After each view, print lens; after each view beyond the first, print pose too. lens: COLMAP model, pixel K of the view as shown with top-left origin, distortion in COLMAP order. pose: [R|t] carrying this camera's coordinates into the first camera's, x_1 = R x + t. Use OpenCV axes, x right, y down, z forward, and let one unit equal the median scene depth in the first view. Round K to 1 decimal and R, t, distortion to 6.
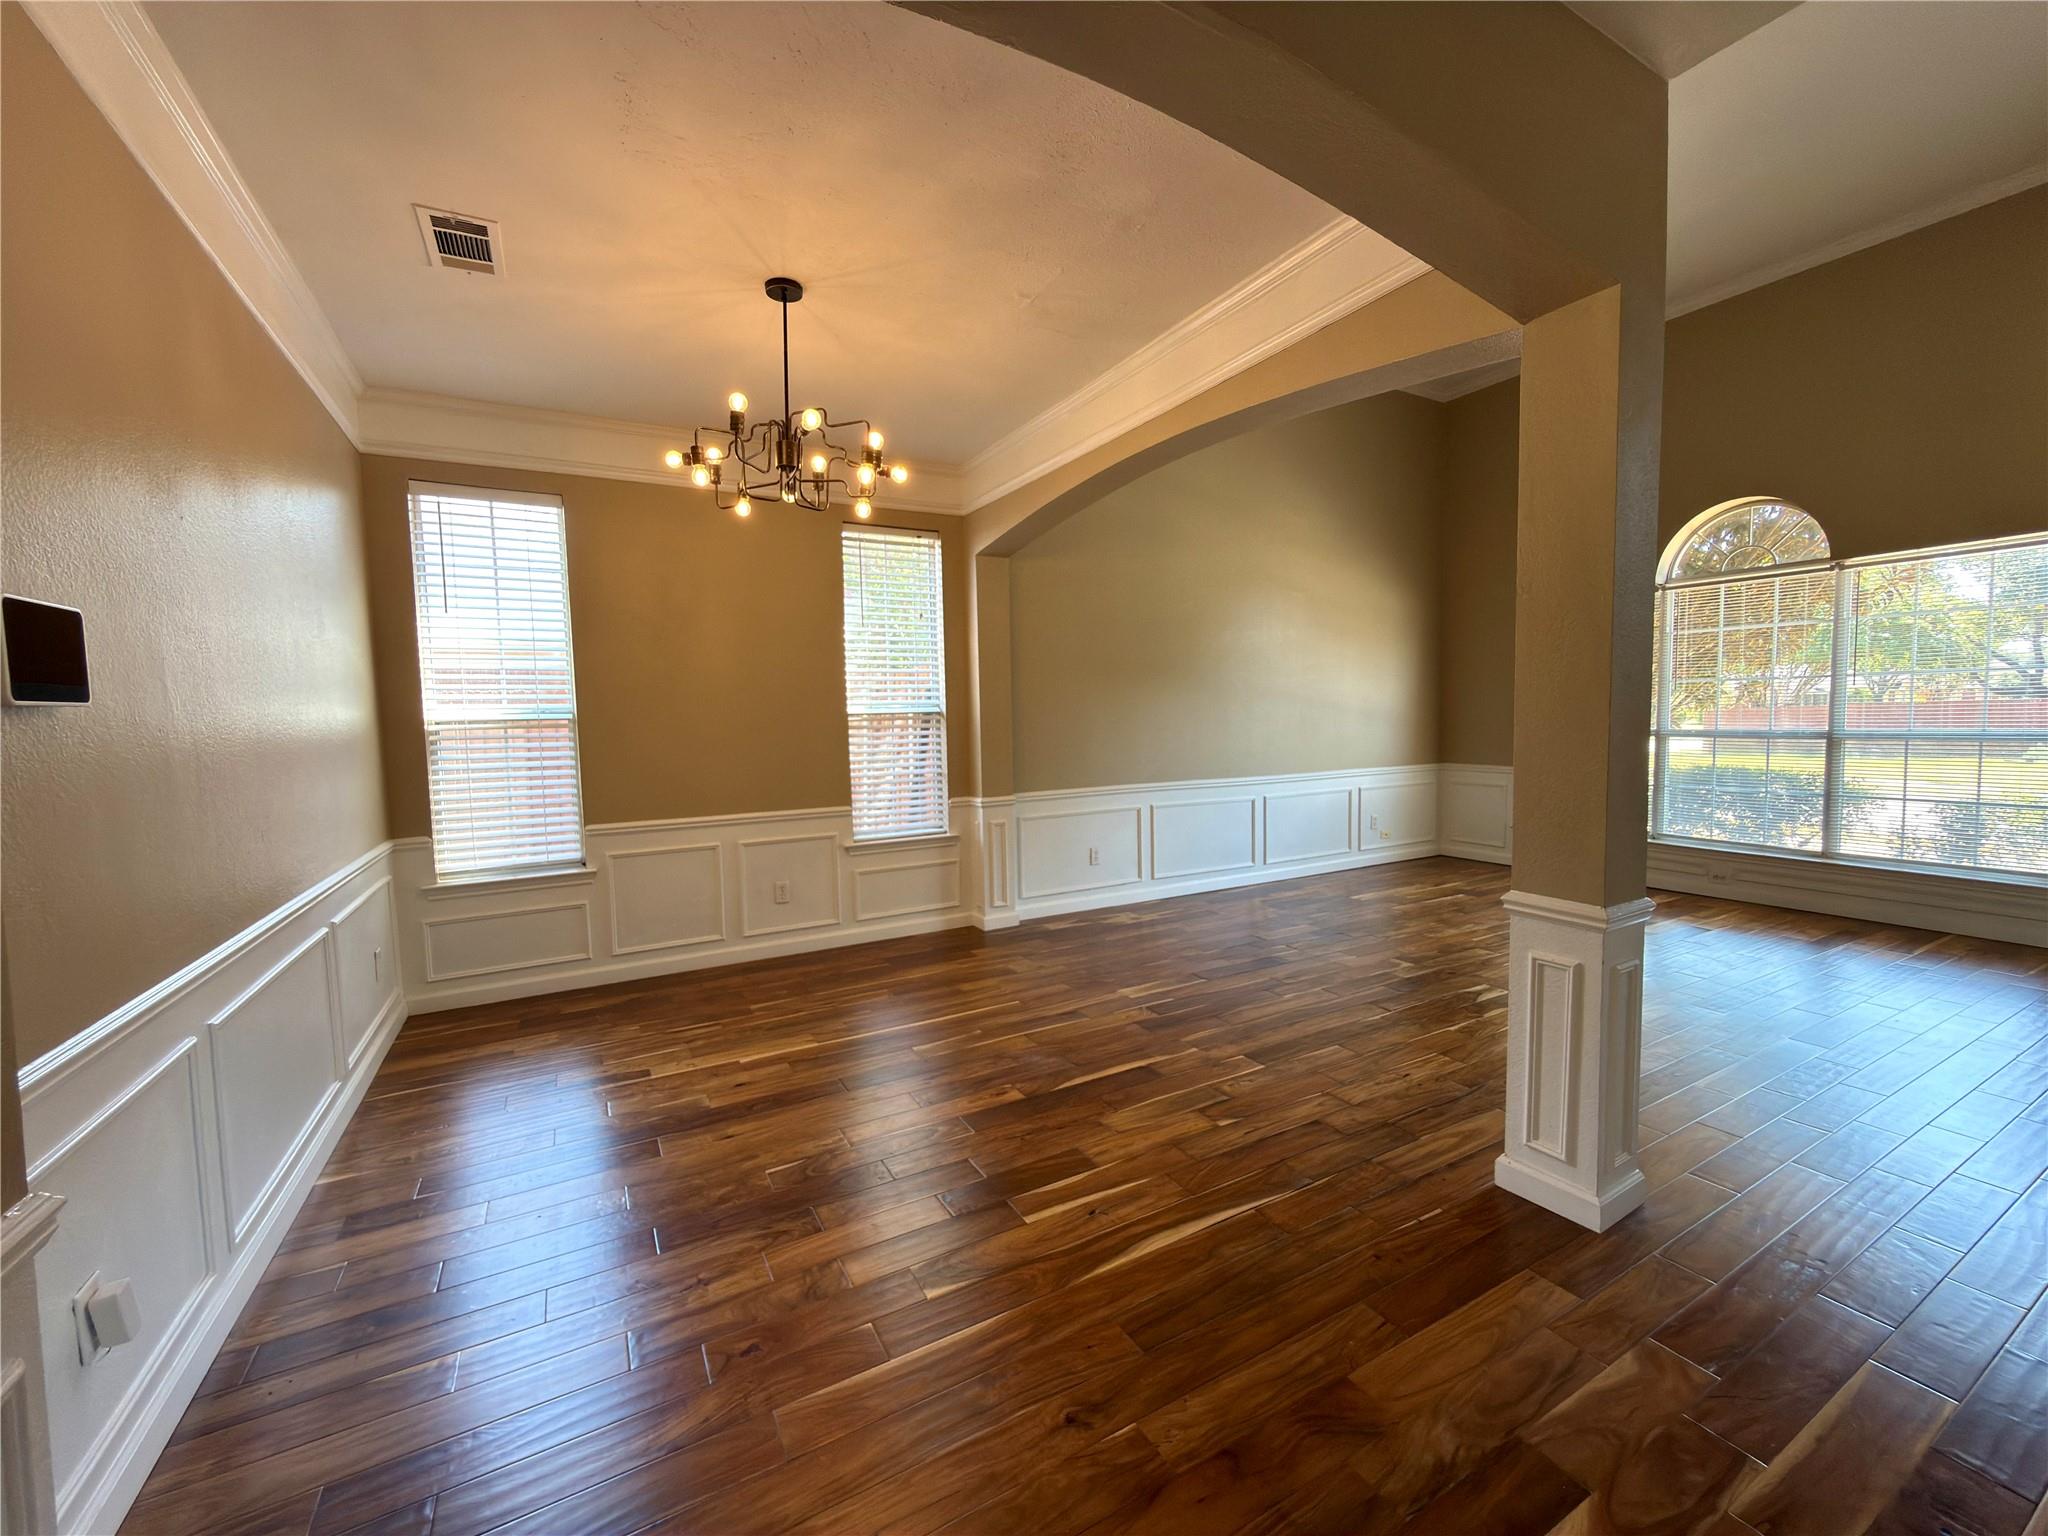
lens RADIAL K [[819.2, 0, 1028.1], [0, 819.2, 766.5], [0, 0, 1]] dist [-0.000462, 0.000741]
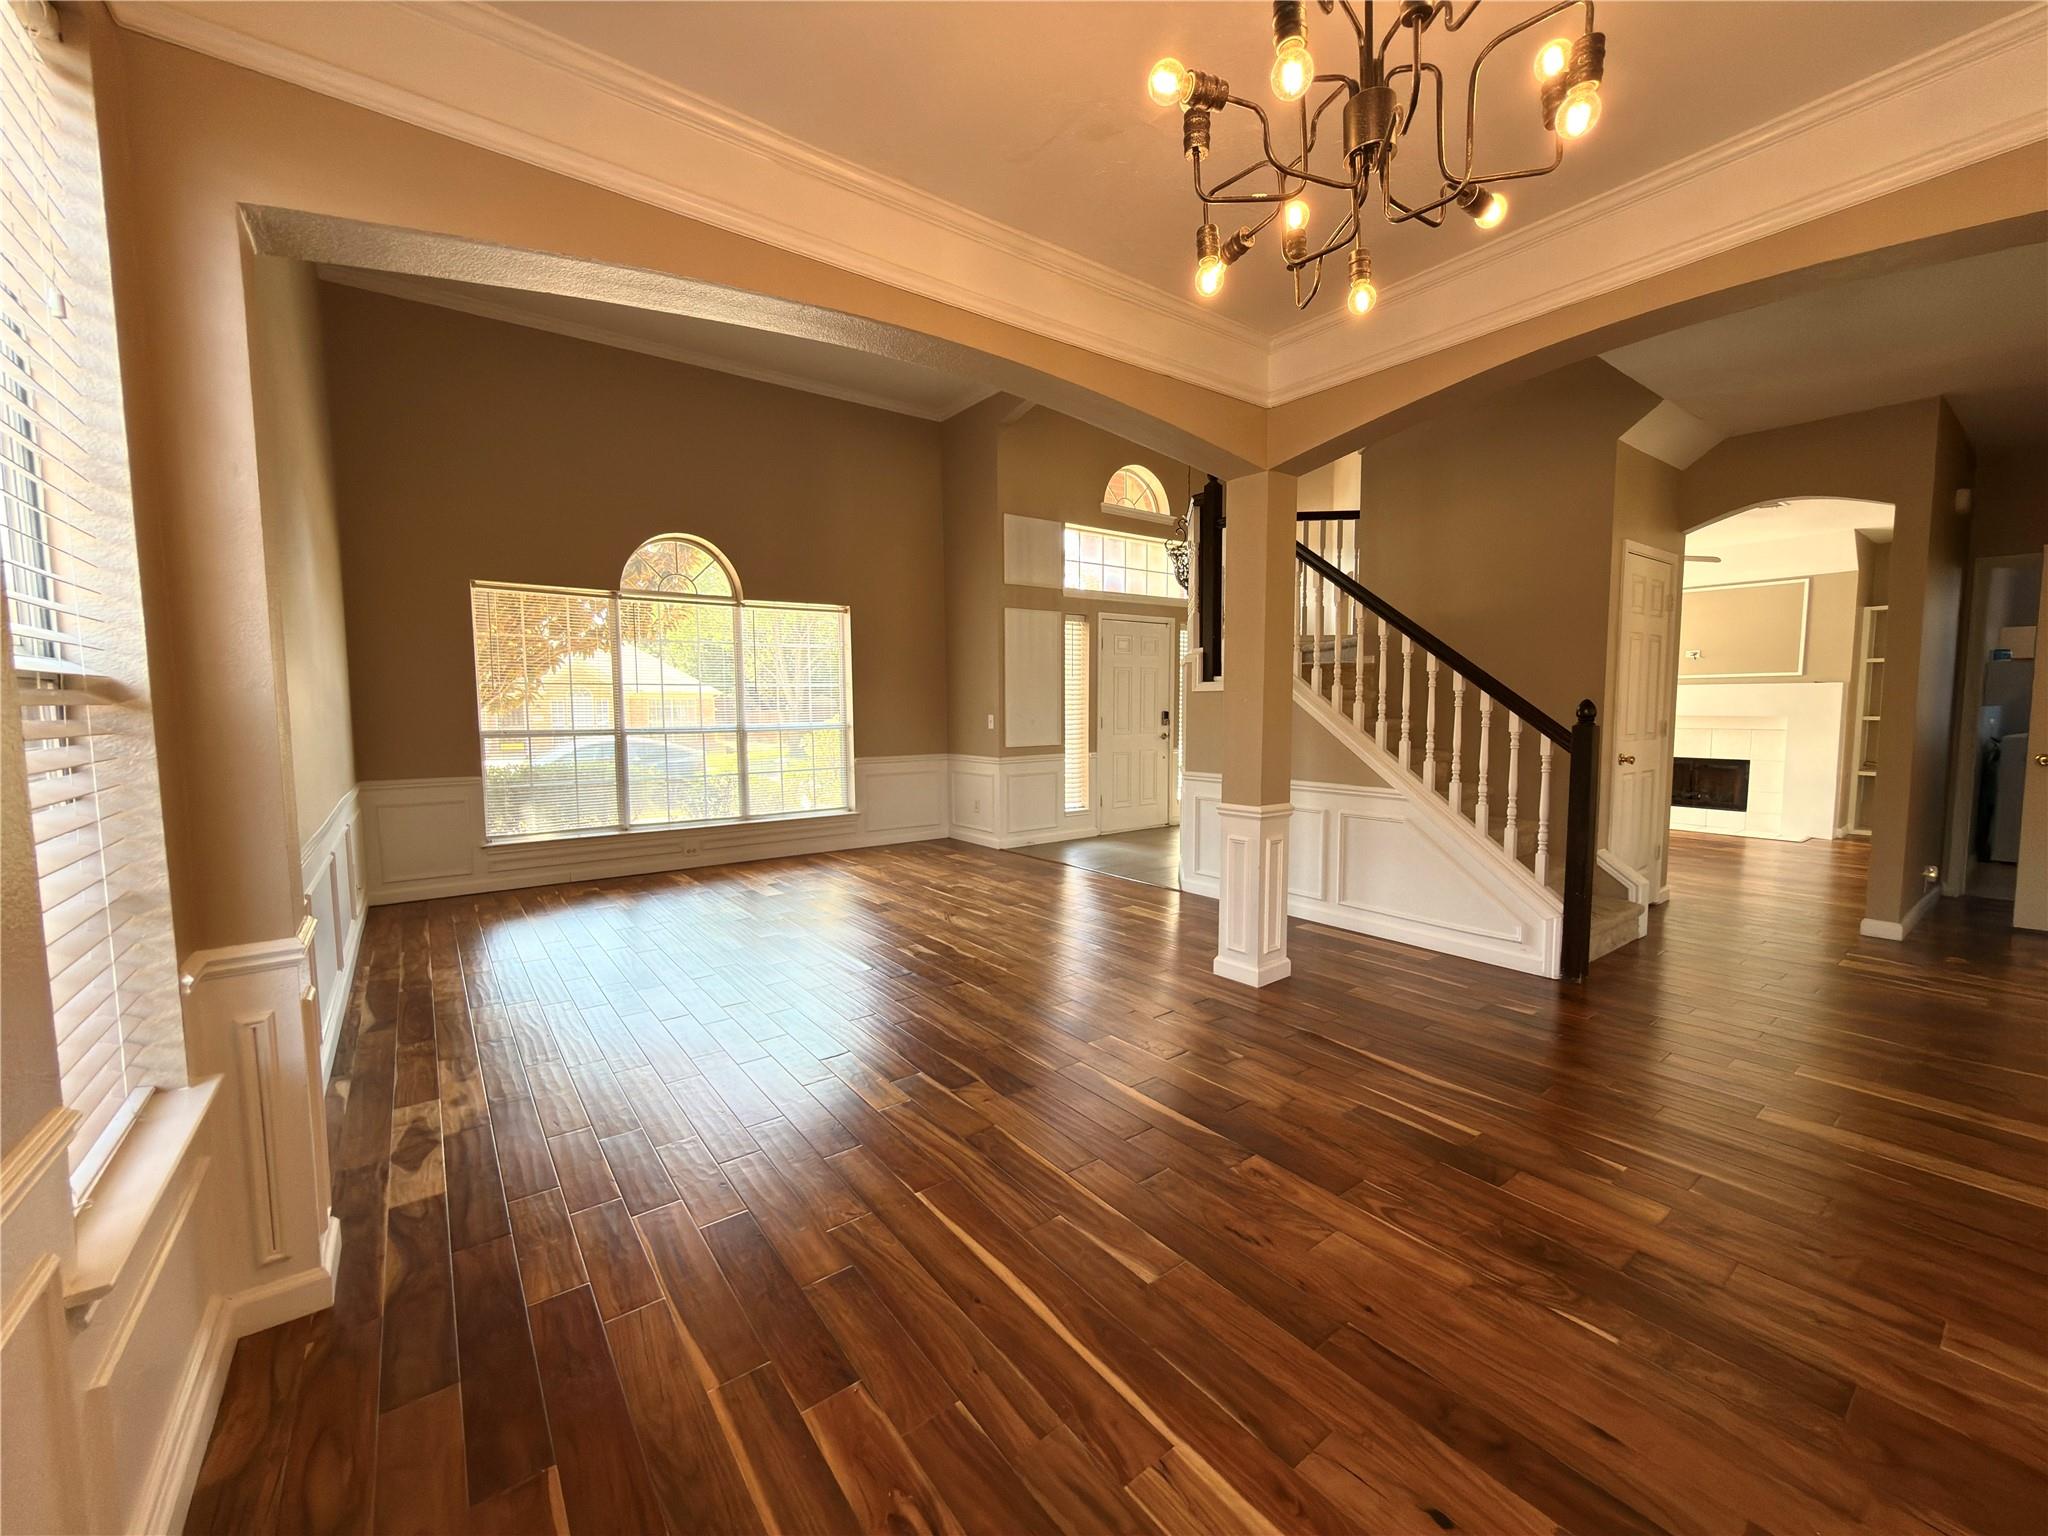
lens RADIAL K [[819.2, 0, 1033.9], [0, 819.2, 773.8], [0, 0, 1]] dist [-0.000462, 0.000741]
pose [[-0.136713, -0.068067, 0.988269, -0.587659], [0.073473, 0.994192, 0.078639, -0.046380], [-0.987882, 0.083362, -0.130918, 0.998193]]
